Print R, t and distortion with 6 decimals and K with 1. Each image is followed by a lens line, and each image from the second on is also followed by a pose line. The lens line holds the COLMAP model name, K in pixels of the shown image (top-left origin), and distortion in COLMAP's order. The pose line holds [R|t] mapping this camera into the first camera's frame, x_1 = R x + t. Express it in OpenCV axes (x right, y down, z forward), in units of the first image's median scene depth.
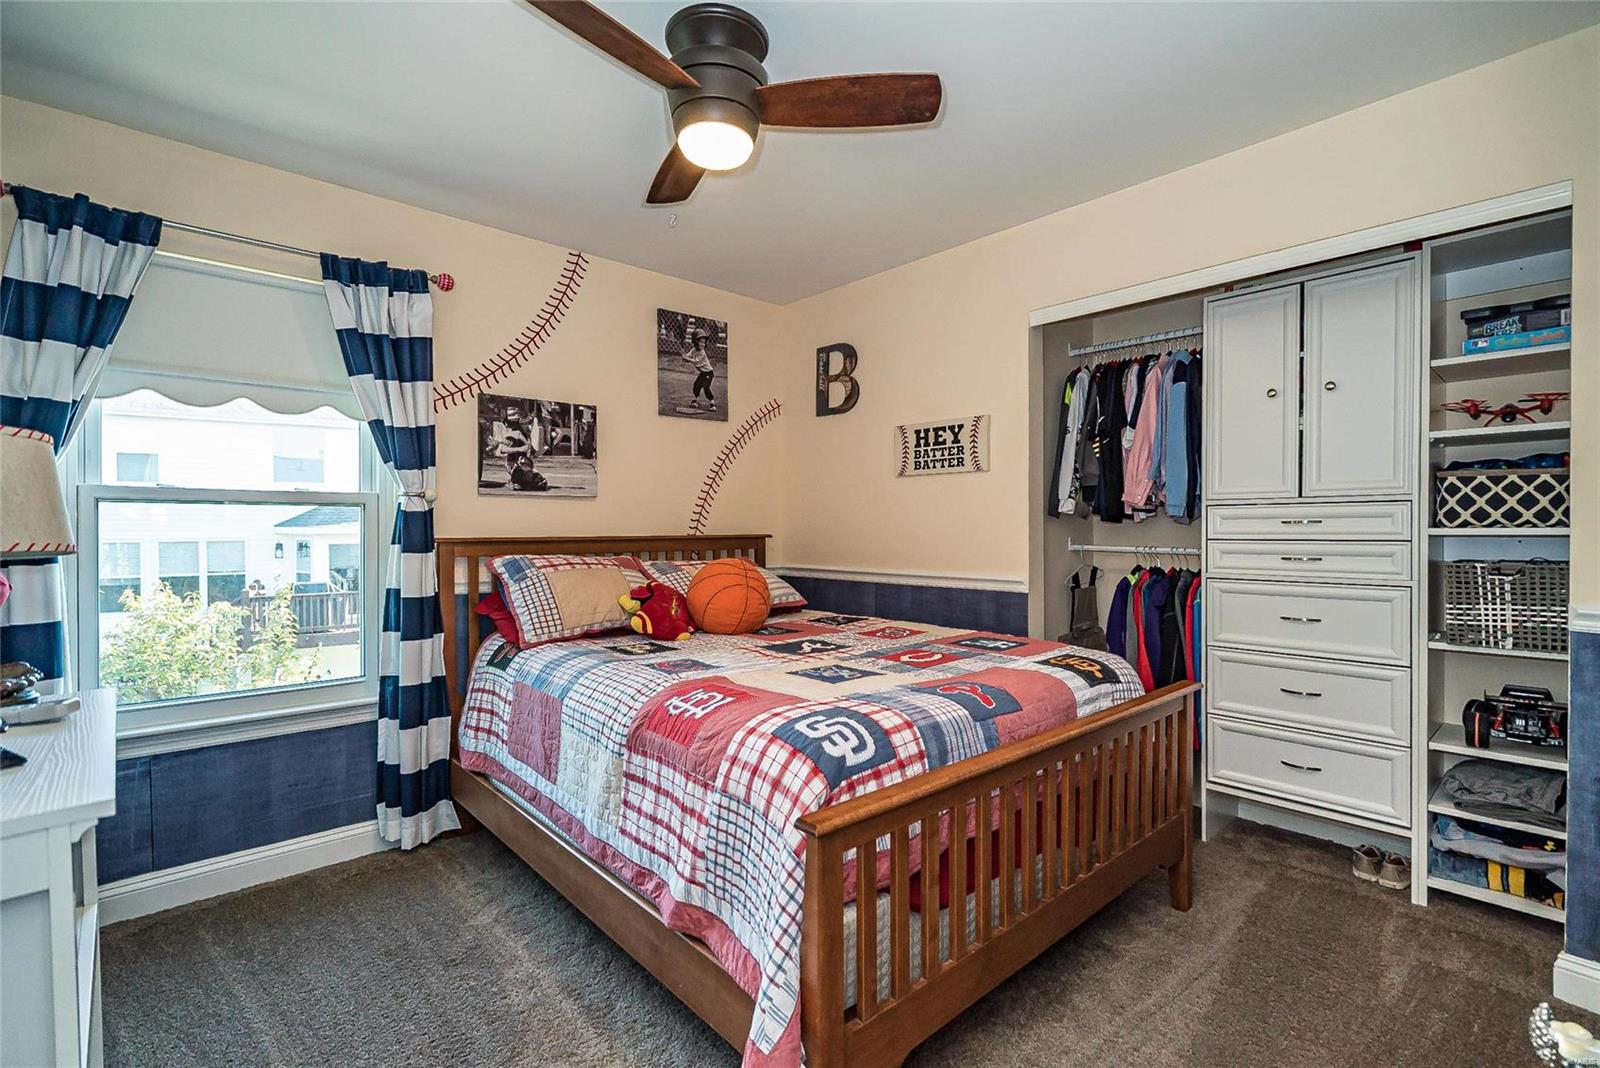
lens RADIAL K [[734.9, 0, 797.1], [0, 734.9, 534.6], [0, 0, 1]] dist [-0.005516, 0.003755]
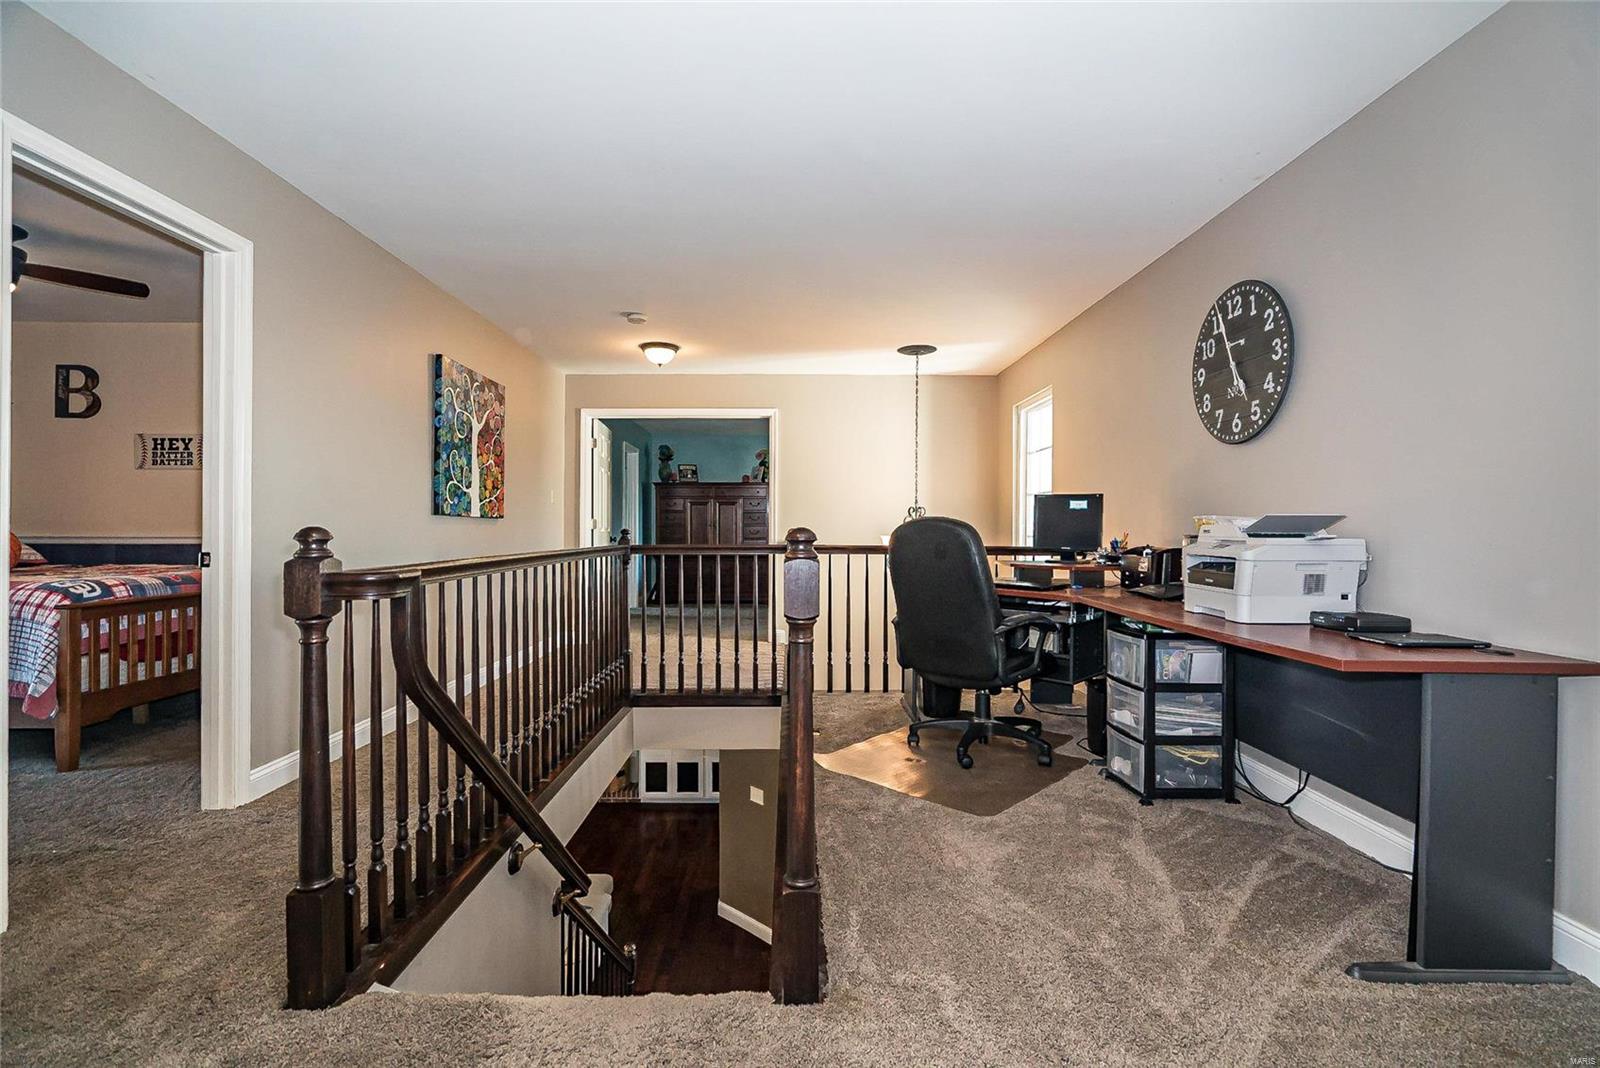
lens RADIAL K [[734.9, 0, 806.8], [0, 734.9, 535.2], [0, 0, 1]] dist [-0.005516, 0.003755]
pose [[0.668497, 0.003955, 0.743704, -0.060311], [-0.003063, 0.999992, -0.002565, 0.056688], [-0.743708, -0.000563, 0.668504, -1.046079]]
